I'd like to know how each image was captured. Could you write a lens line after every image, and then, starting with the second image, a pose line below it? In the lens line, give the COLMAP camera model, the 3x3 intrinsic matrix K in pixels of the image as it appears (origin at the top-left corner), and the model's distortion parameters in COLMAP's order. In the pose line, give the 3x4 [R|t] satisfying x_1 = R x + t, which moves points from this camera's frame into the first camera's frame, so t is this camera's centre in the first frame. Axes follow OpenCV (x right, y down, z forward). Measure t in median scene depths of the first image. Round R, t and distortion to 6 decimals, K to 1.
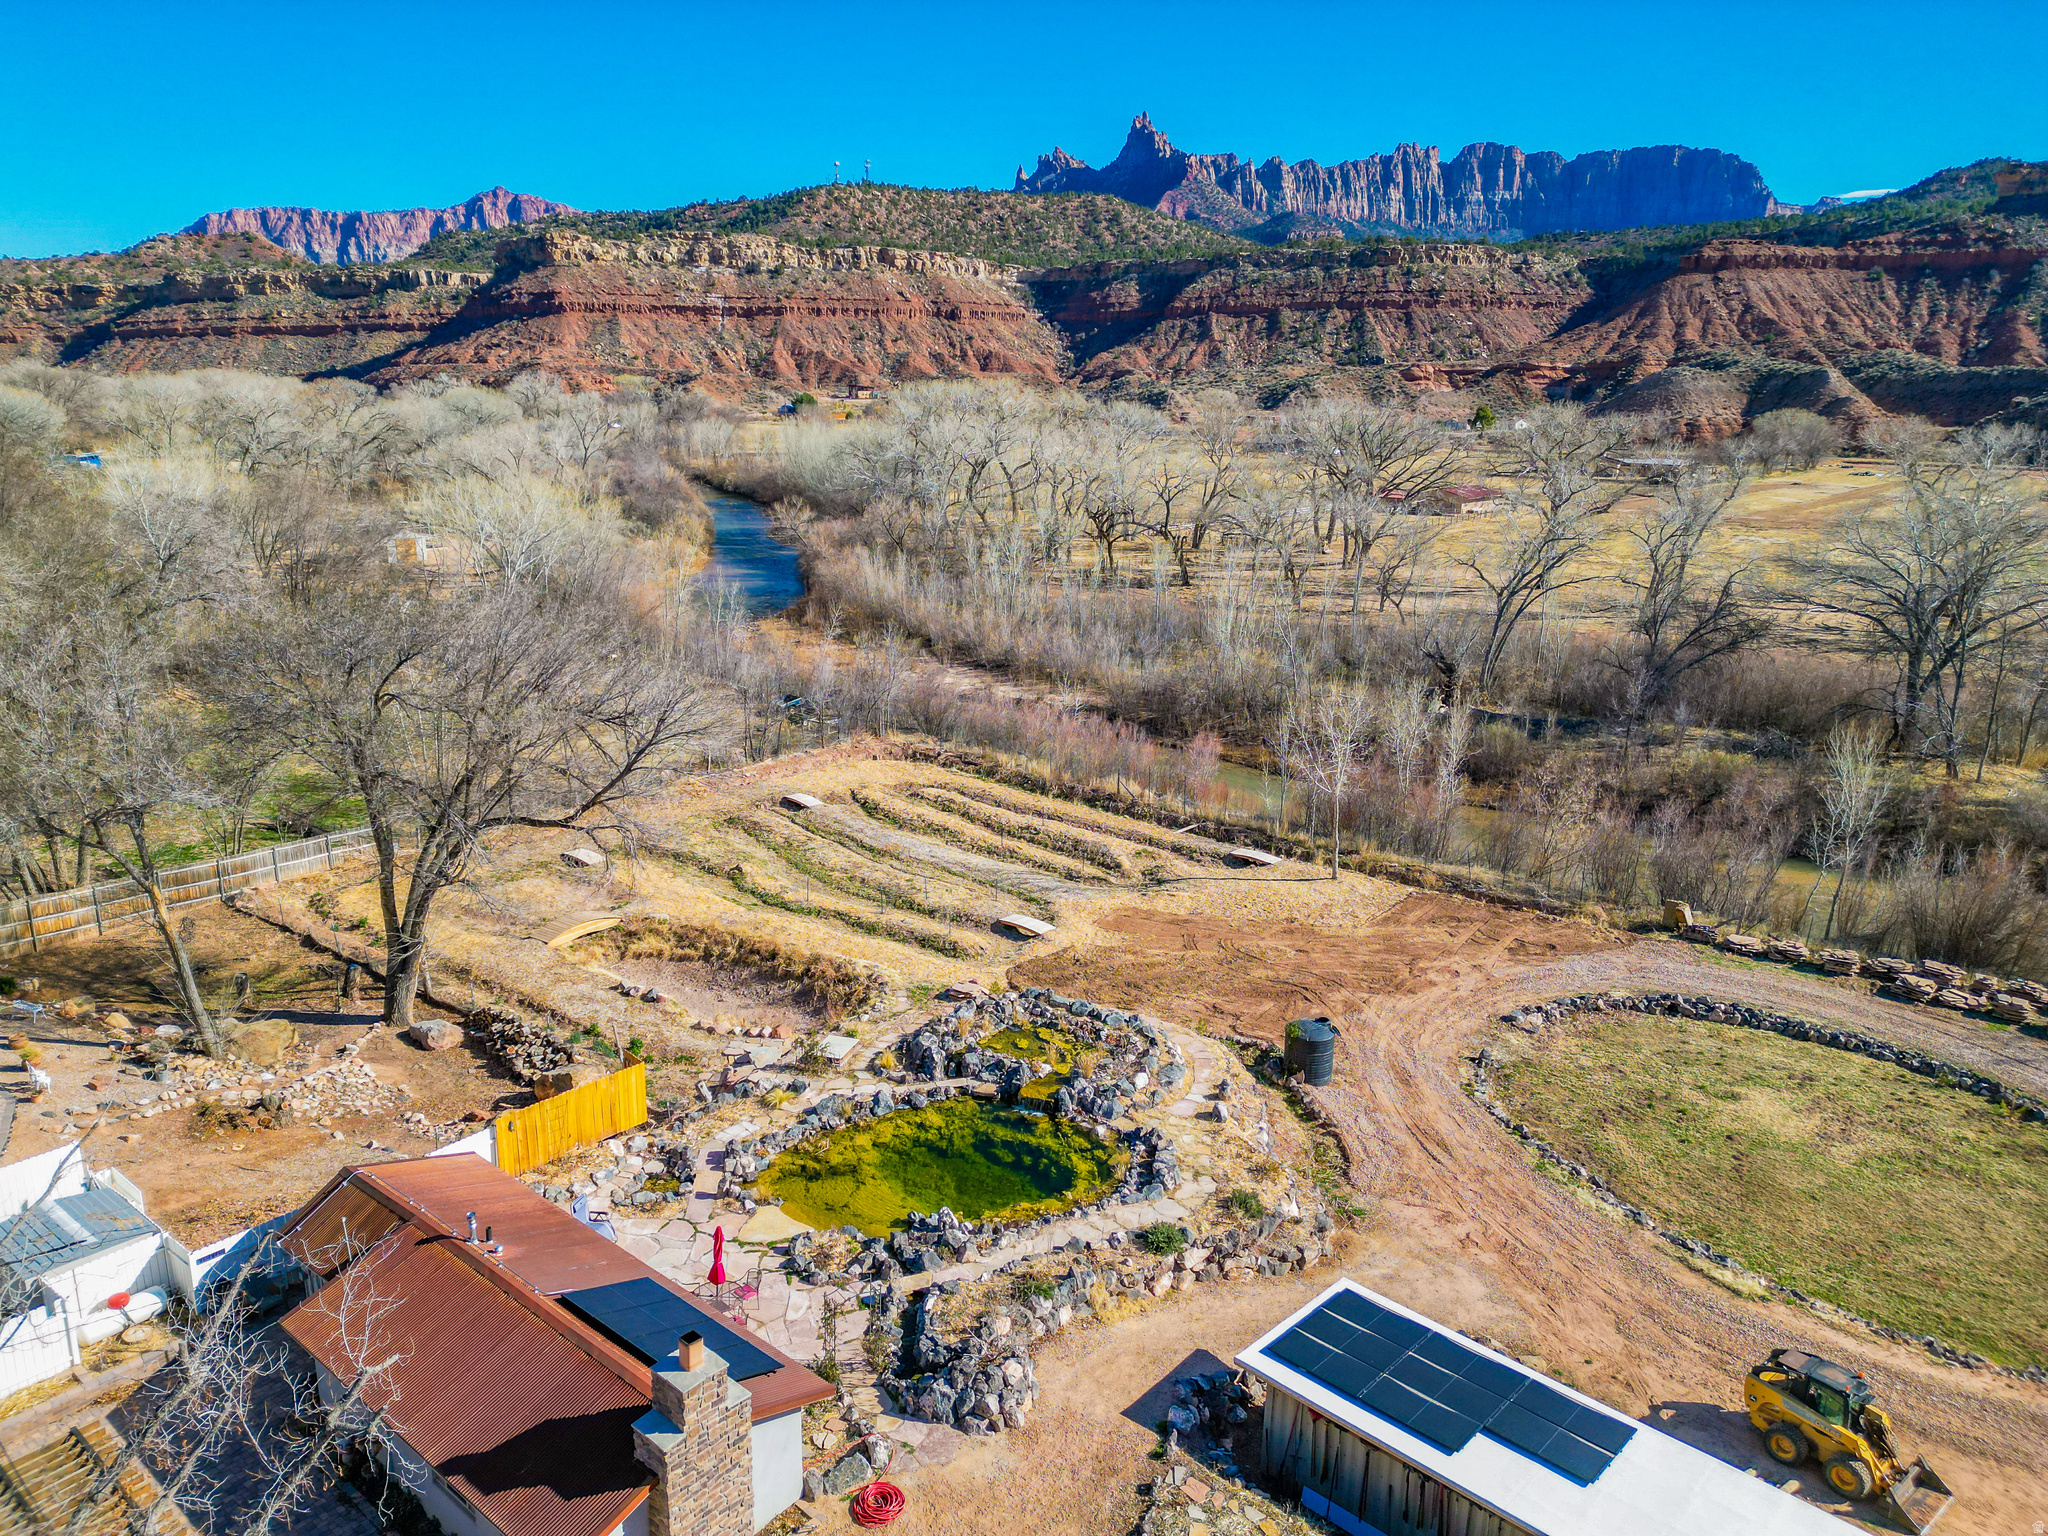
lens RADIAL K [[1427.3, 0, 1022.8], [0, 1427.3, 771.1], [0, 0, 1]] dist [0.069386, -0.063621]
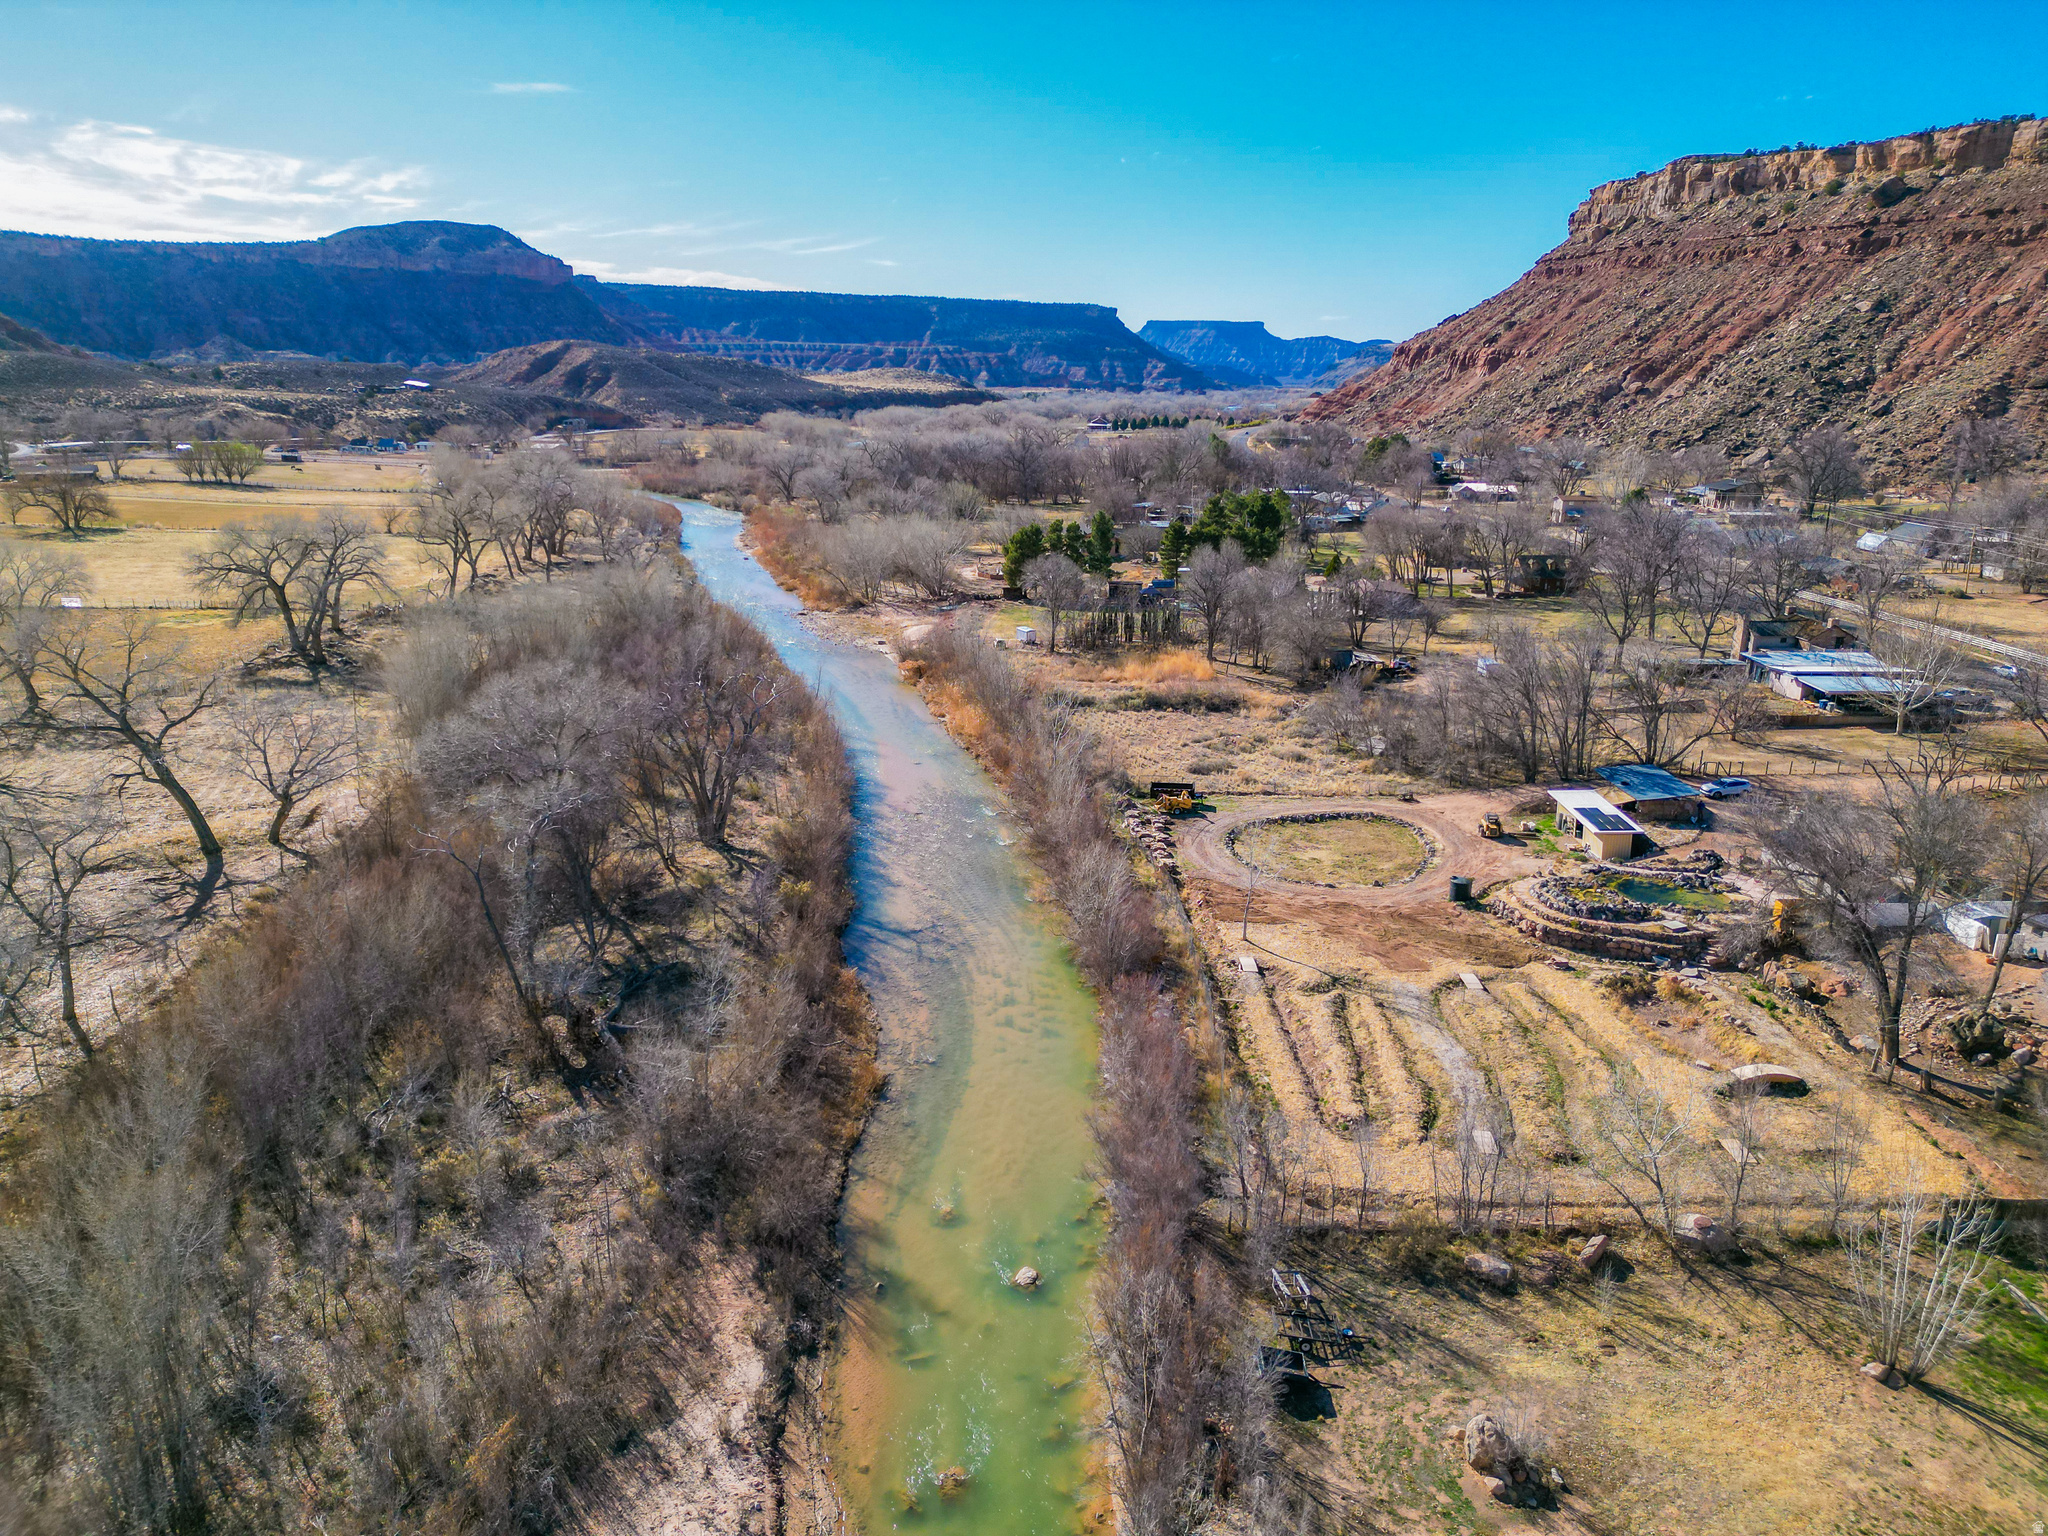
lens RADIAL K [[1427.3, 0, 1022.8], [0, 1427.3, 771.1], [0, 0, 1]] dist [0.069386, -0.063621]
pose [[-0.662126, -0.219357, 0.716570, -0.924627], [0.174091, 0.885016, 0.431786, -1.062075], [-0.728891, 0.410645, -0.547804, 2.579733]]
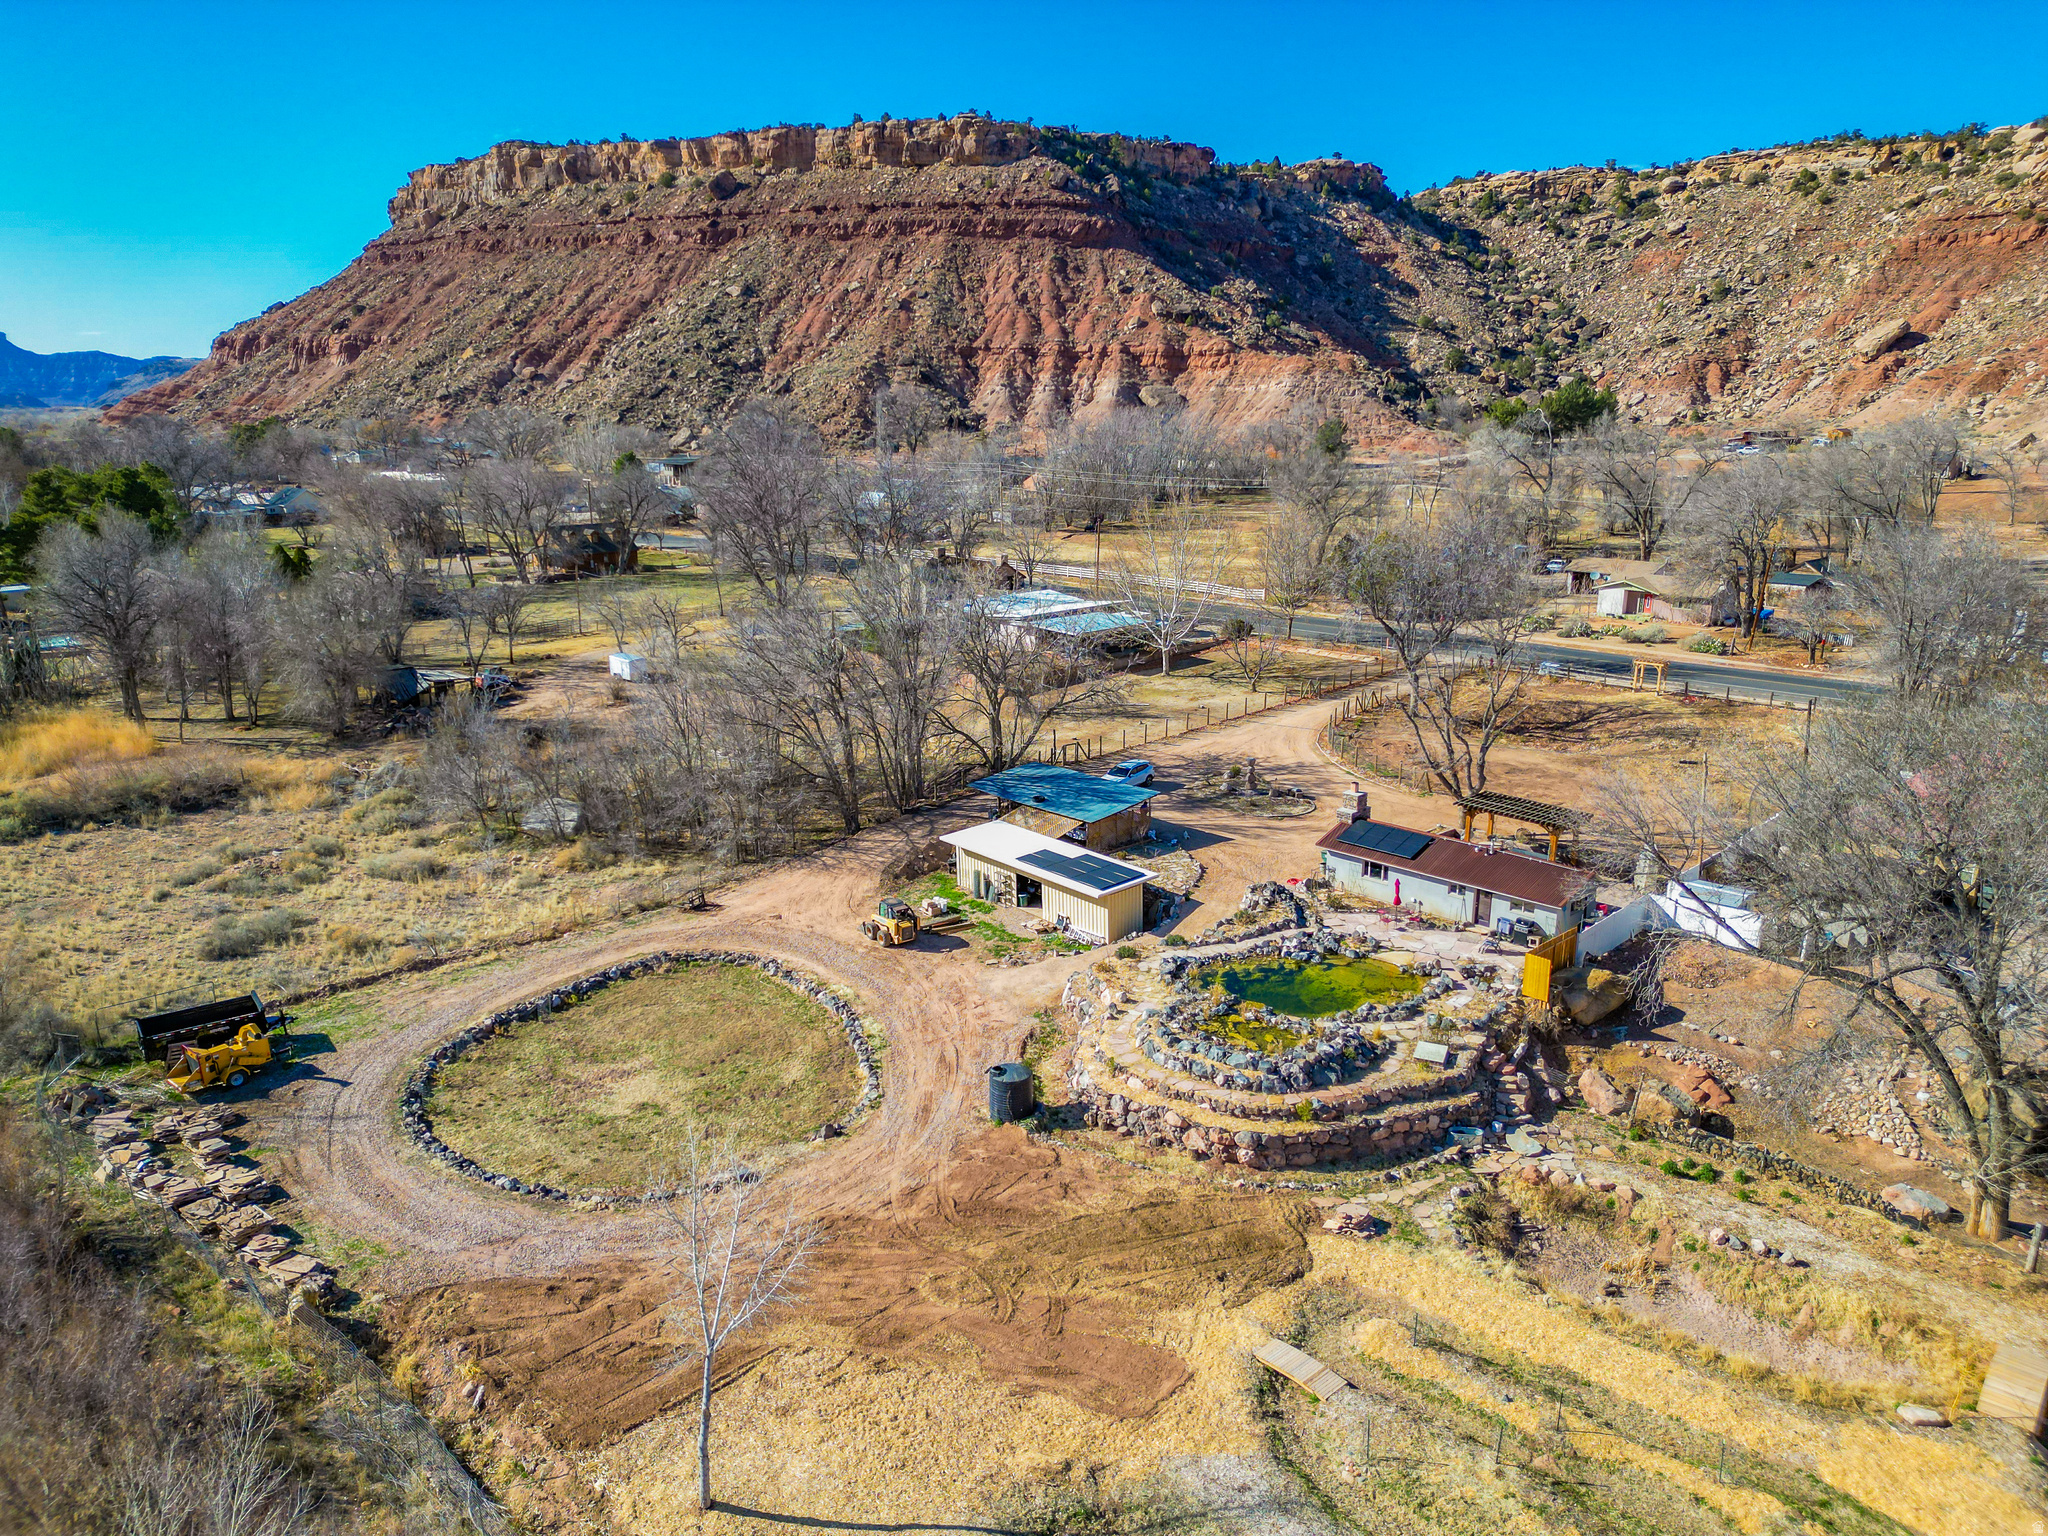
lens RADIAL K [[1427.3, 0, 1022.8], [0, 1427.3, 771.1], [0, 0, 1]] dist [0.069386, -0.063621]
pose [[-0.995142, -0.036557, 0.091409, 0.092572], [0.012930, 0.871920, 0.489478, -0.526965], [-0.097595, 0.488282, -0.867212, 1.721059]]
